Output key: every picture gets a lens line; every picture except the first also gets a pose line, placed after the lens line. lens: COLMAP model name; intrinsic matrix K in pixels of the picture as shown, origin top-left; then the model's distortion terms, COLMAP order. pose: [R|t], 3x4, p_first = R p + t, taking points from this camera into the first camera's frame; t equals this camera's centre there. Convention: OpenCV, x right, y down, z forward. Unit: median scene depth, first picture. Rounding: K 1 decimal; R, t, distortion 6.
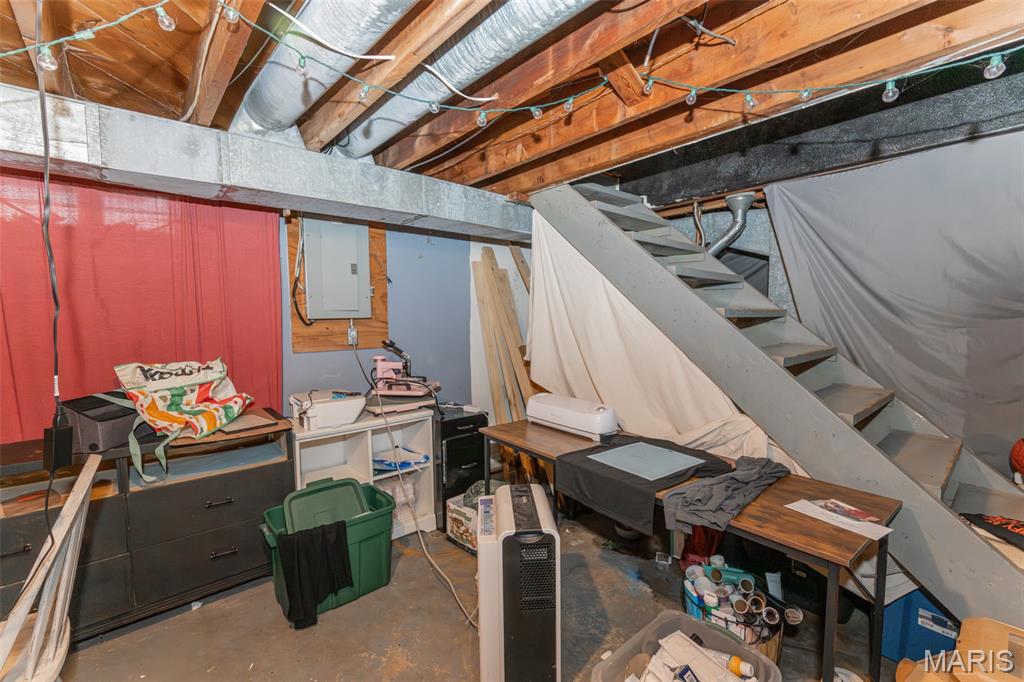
lens RADIAL K [[439.5, 0, 517.0], [0, 439.5, 344.9], [0, 0, 1]] dist [-0.000994, -0.000184]
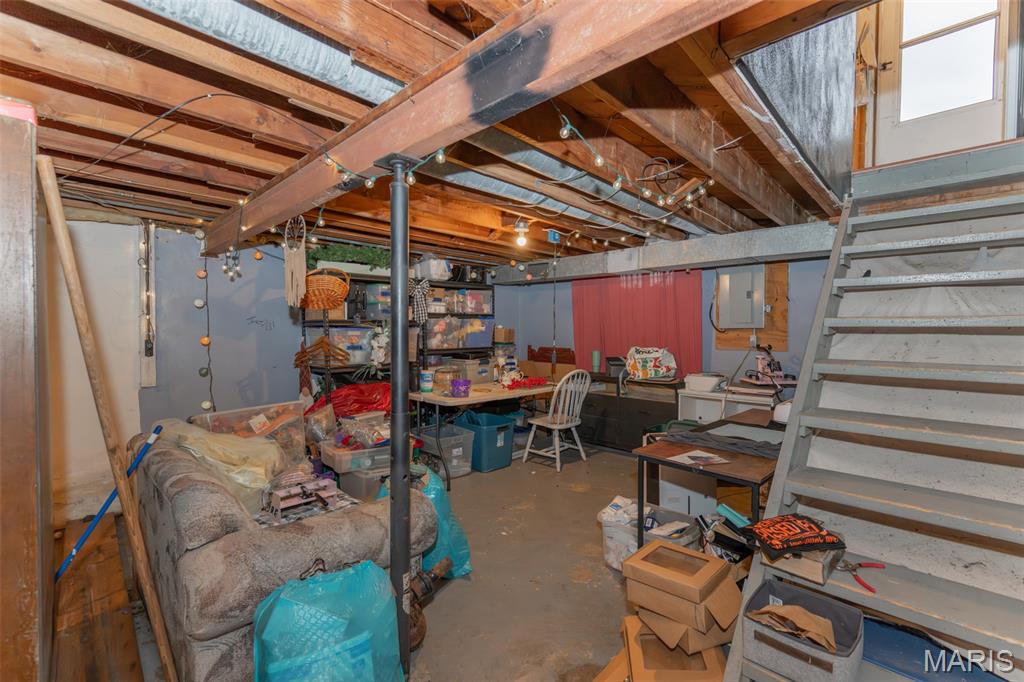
lens RADIAL K [[439.5, 0, 517.0], [0, 439.5, 344.9], [0, 0, 1]] dist [-0.000994, -0.000184]
pose [[0.078574, 0.036455, -0.996241, 1.125422], [-0.072818, 0.996872, 0.030735, 0.005952], [0.994245, 0.070129, 0.080983, 0.136727]]
